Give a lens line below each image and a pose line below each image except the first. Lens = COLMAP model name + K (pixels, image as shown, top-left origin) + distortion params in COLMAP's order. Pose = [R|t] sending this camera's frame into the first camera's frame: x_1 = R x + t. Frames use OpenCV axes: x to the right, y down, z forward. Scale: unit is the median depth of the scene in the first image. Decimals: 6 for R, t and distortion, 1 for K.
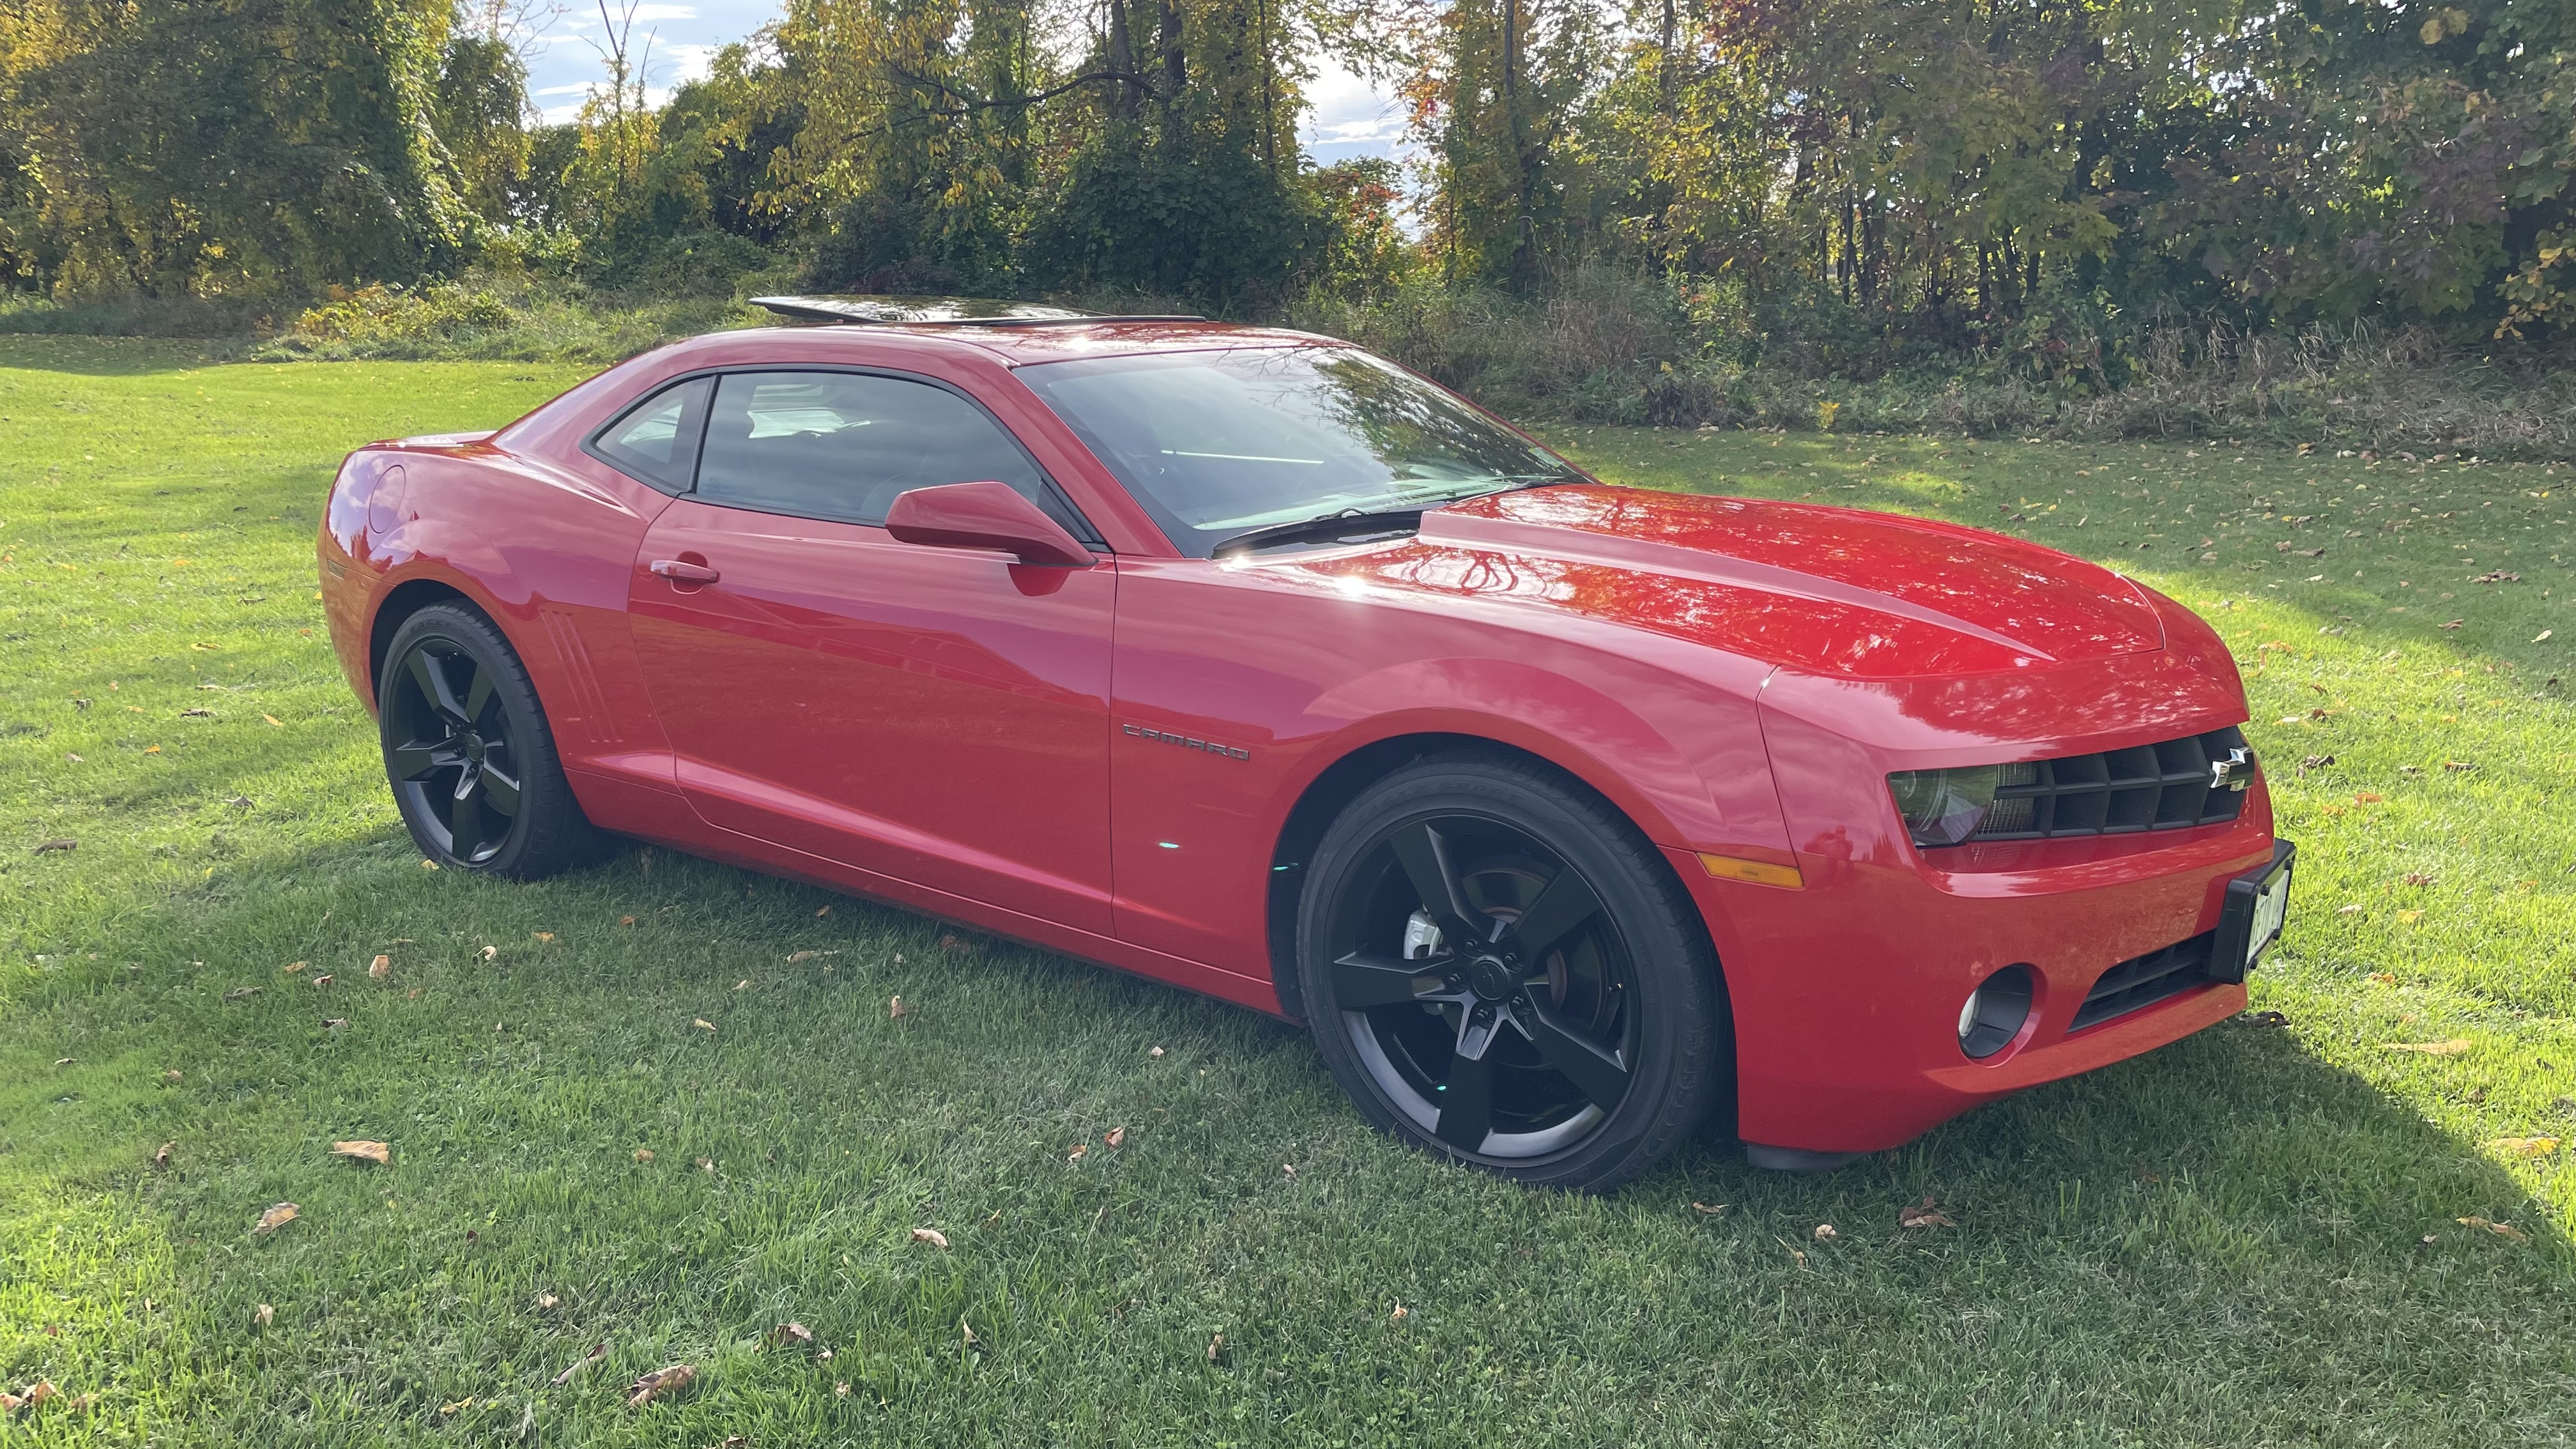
lens RADIAL K [[1914.9, 0, 1293.8], [0, 1914.9, 731.5], [0, 0, 1]] dist [0.038851, -0.061436]
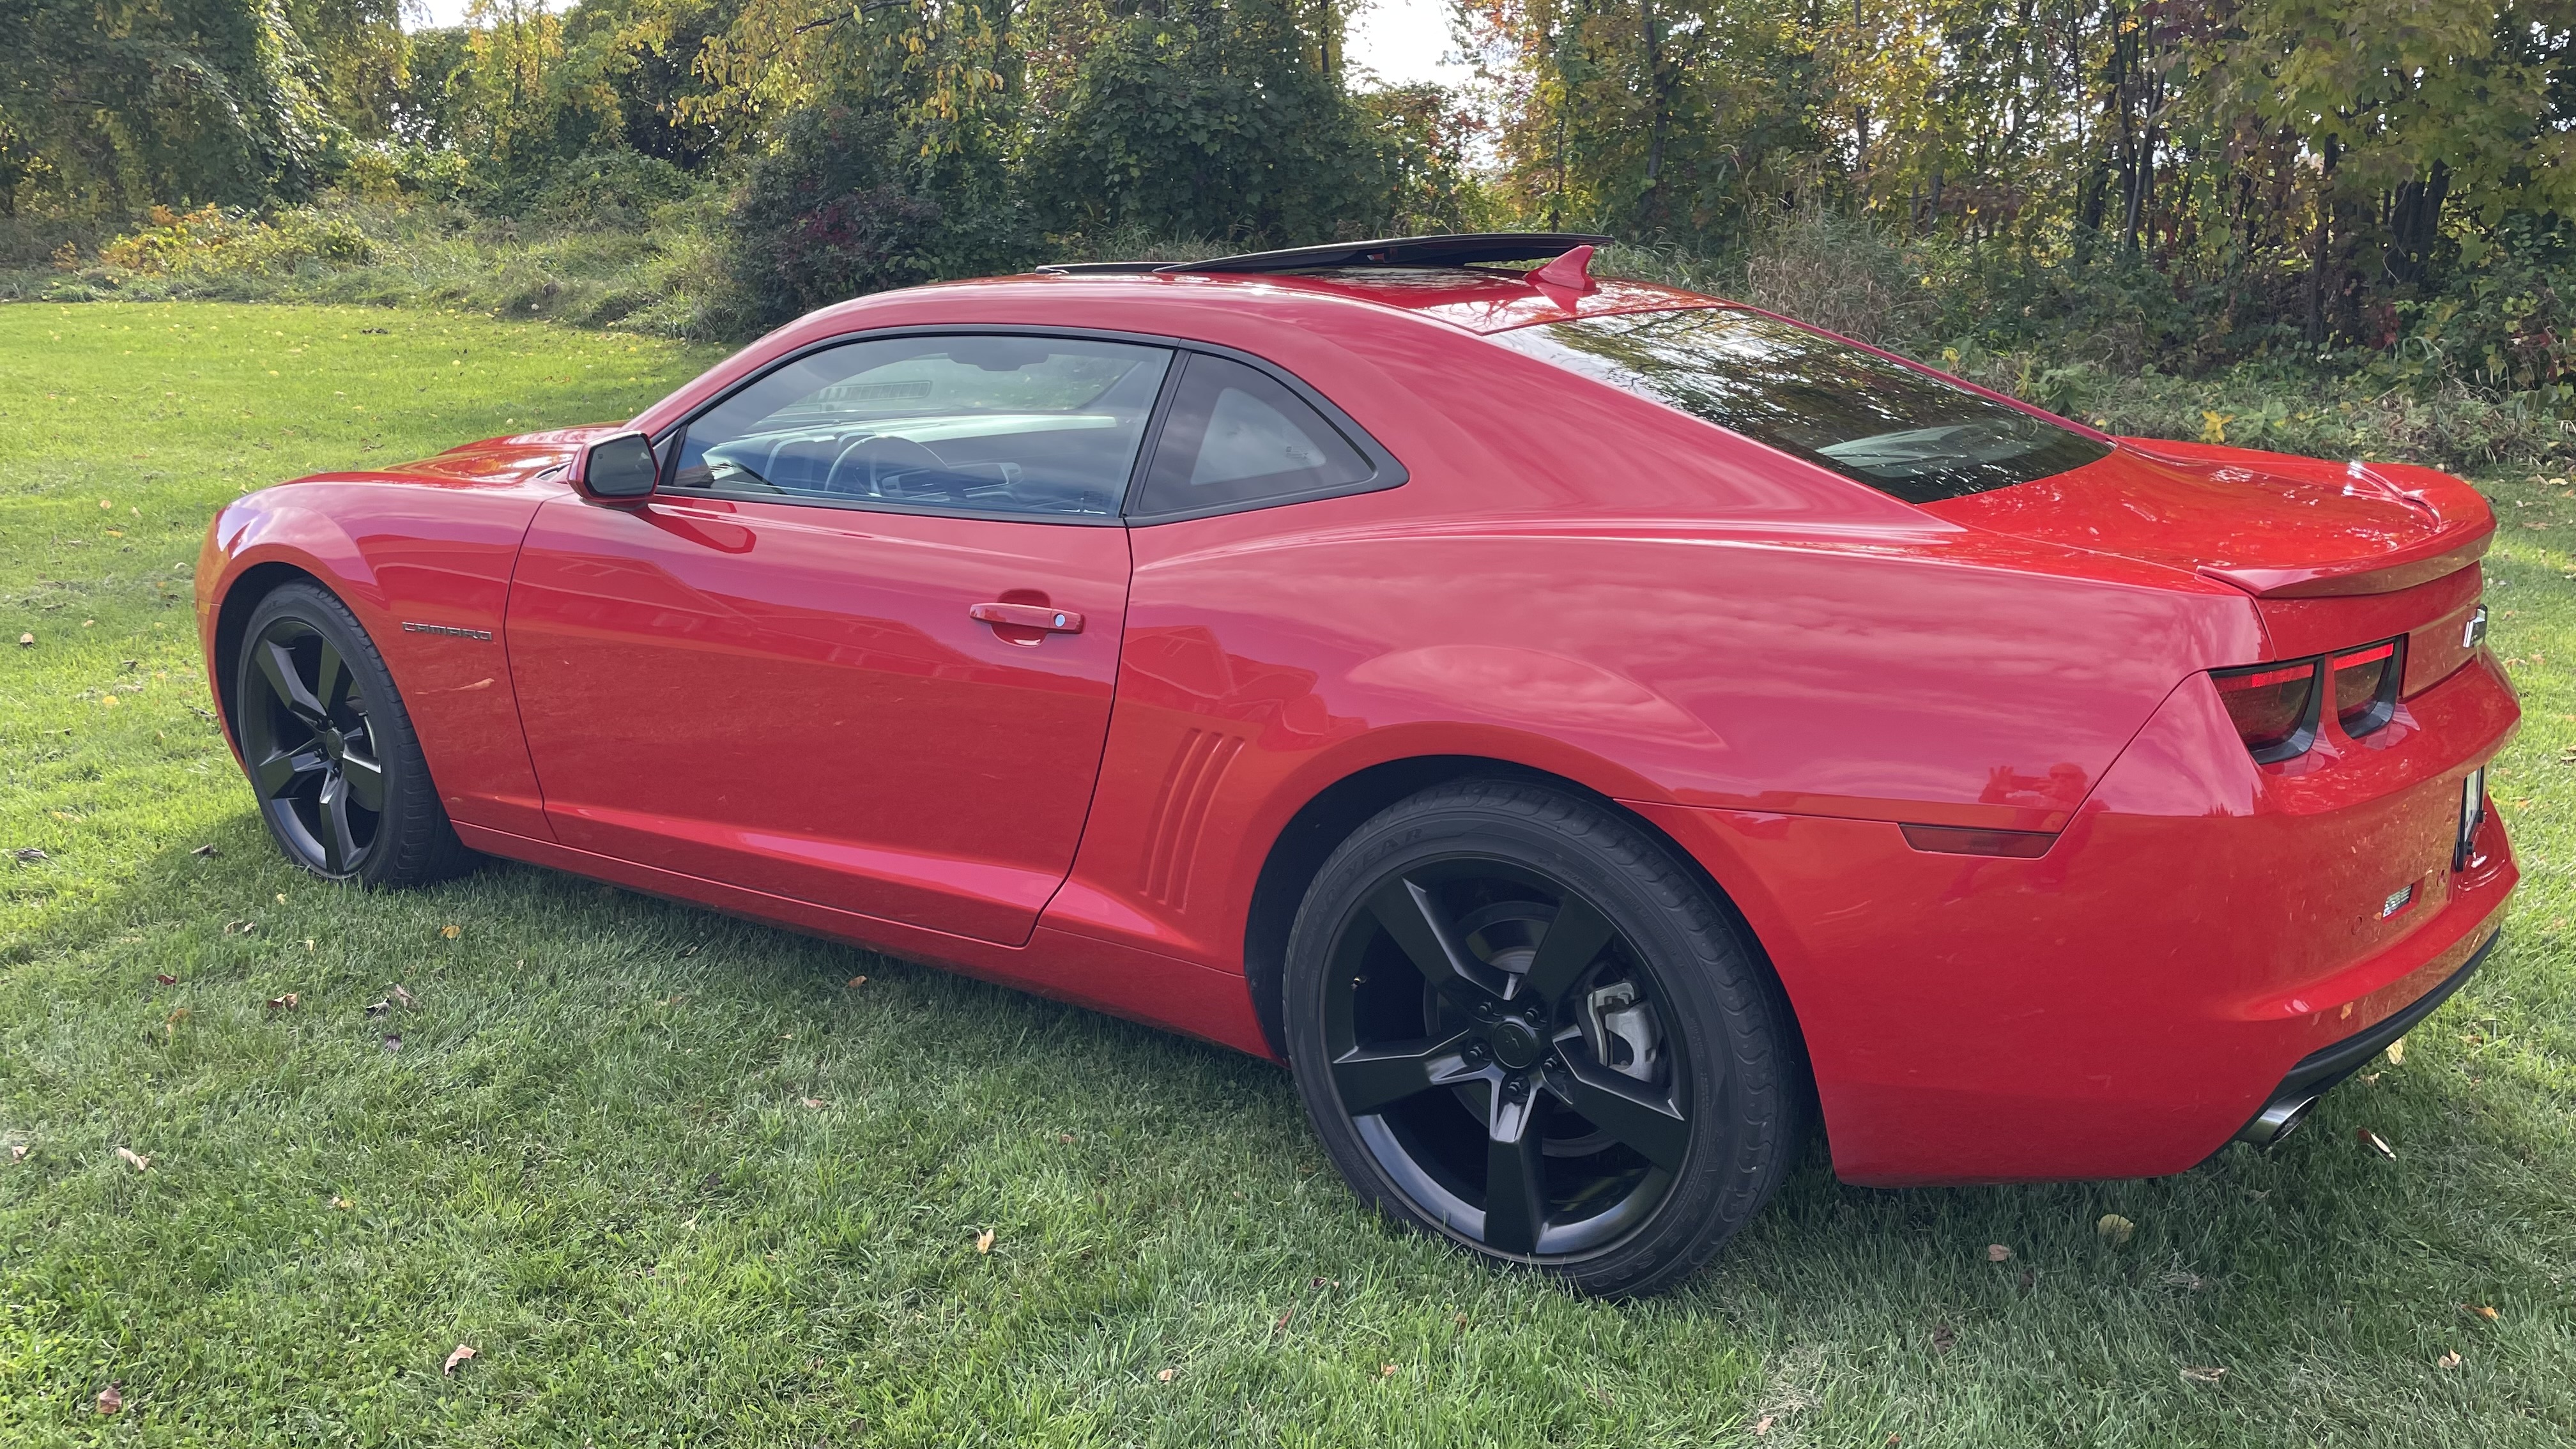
lens RADIAL K [[1914.9, 0, 1297.7], [0, 1914.9, 714.1], [0, 0, 1]] dist [0.038851, -0.061436]
pose [[0.999054, 0.011422, 0.041962, -0.044354], [-0.012149, 0.999780, 0.017111, -0.035132], [-0.041758, -0.017604, 0.998973, 0.155018]]
